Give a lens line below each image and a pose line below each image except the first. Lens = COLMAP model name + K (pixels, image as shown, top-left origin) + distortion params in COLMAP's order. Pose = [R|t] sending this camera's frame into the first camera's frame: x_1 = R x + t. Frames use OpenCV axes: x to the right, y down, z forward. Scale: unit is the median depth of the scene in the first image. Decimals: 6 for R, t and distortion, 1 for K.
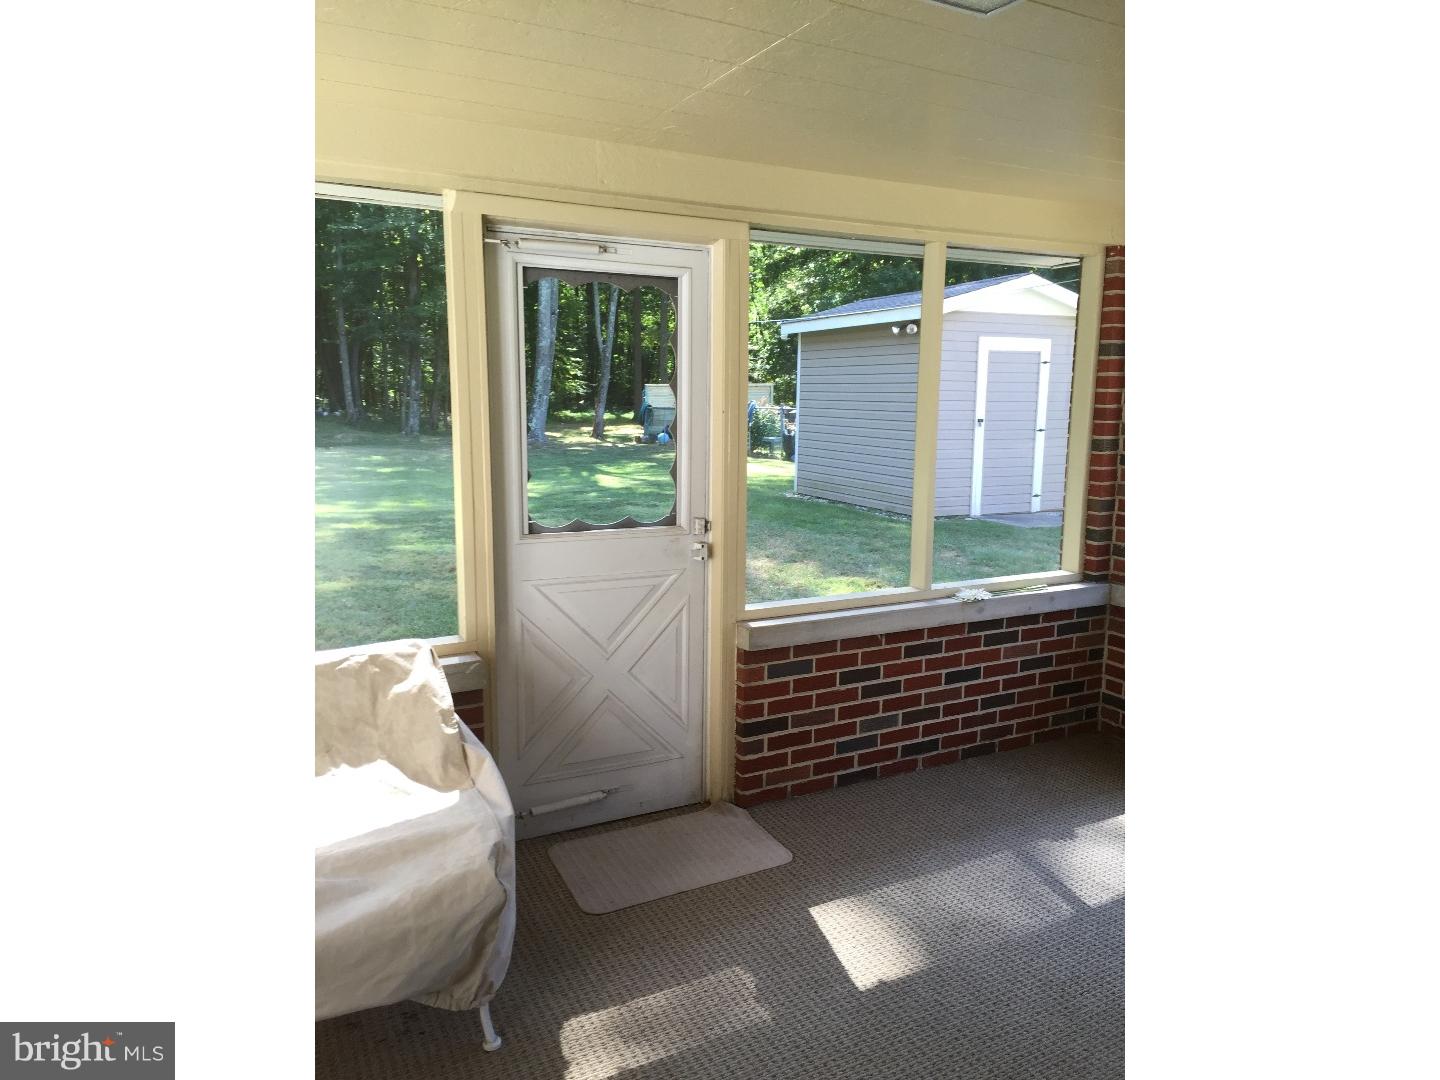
lens RADIAL K [[918.9, 0, 720.0], [0, 918.9, 540.0], [0, 0, 1]] dist [0.087985, -0.148321]
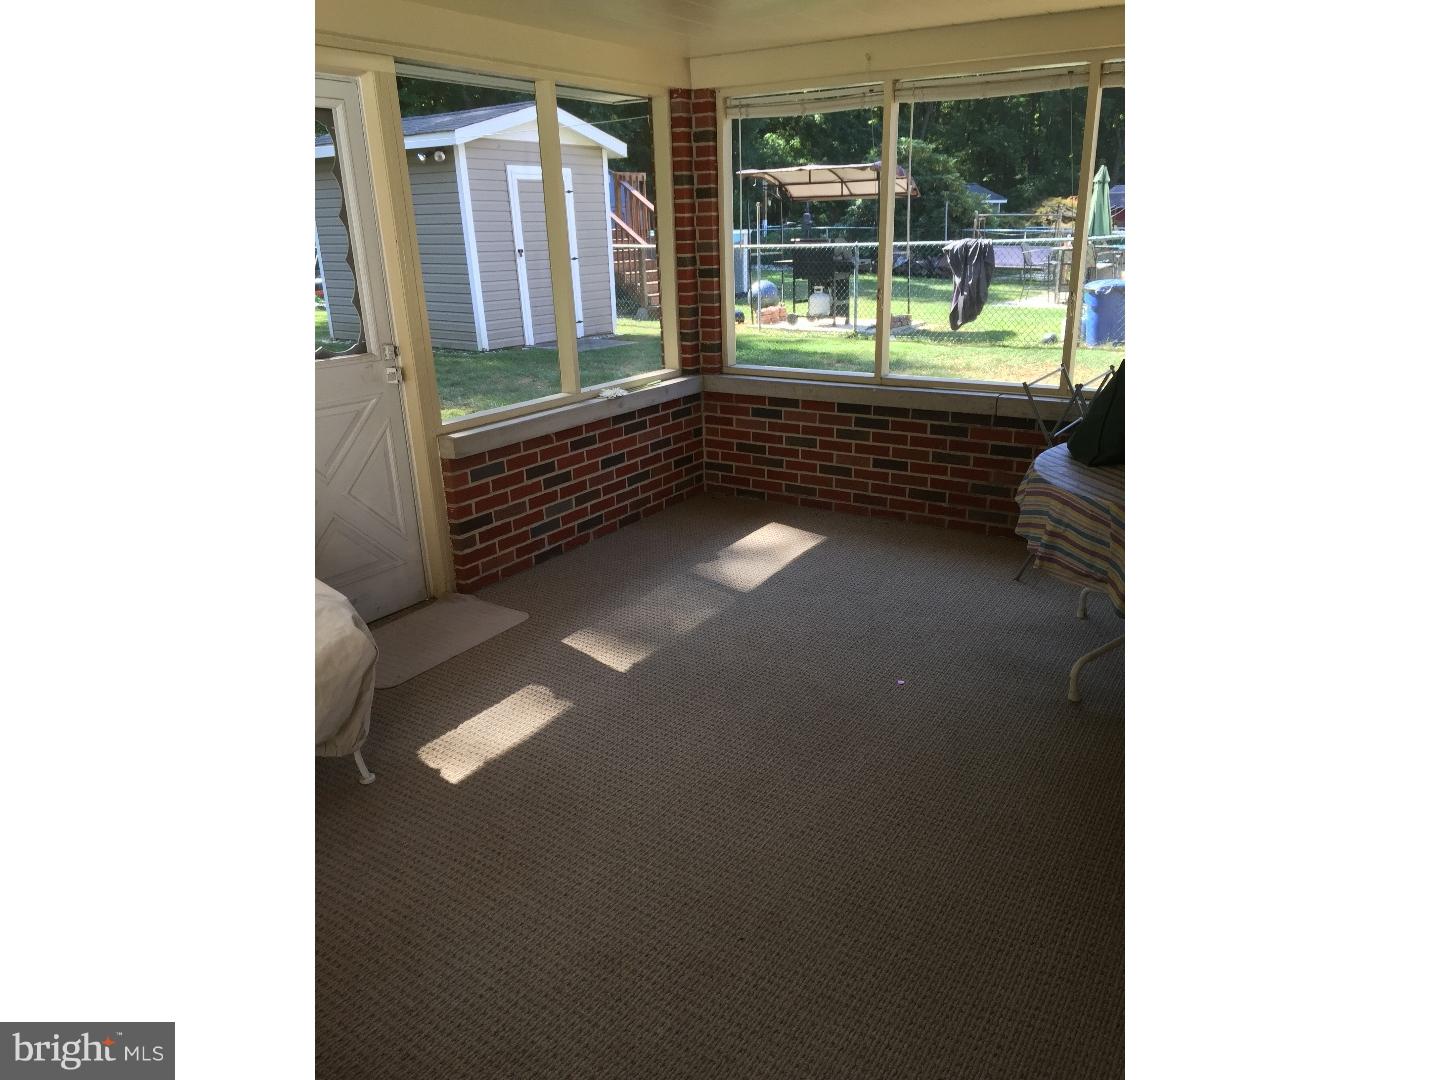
lens RADIAL K [[918.9, 0, 720.0], [0, 918.9, 540.0], [0, 0, 1]] dist [0.087985, -0.148321]
pose [[0.866435, -0.188448, 0.462361, -0.211891], [0.108236, 0.974908, 0.194523, 0.027847], [-0.487416, -0.118497, 0.865092, -0.150408]]
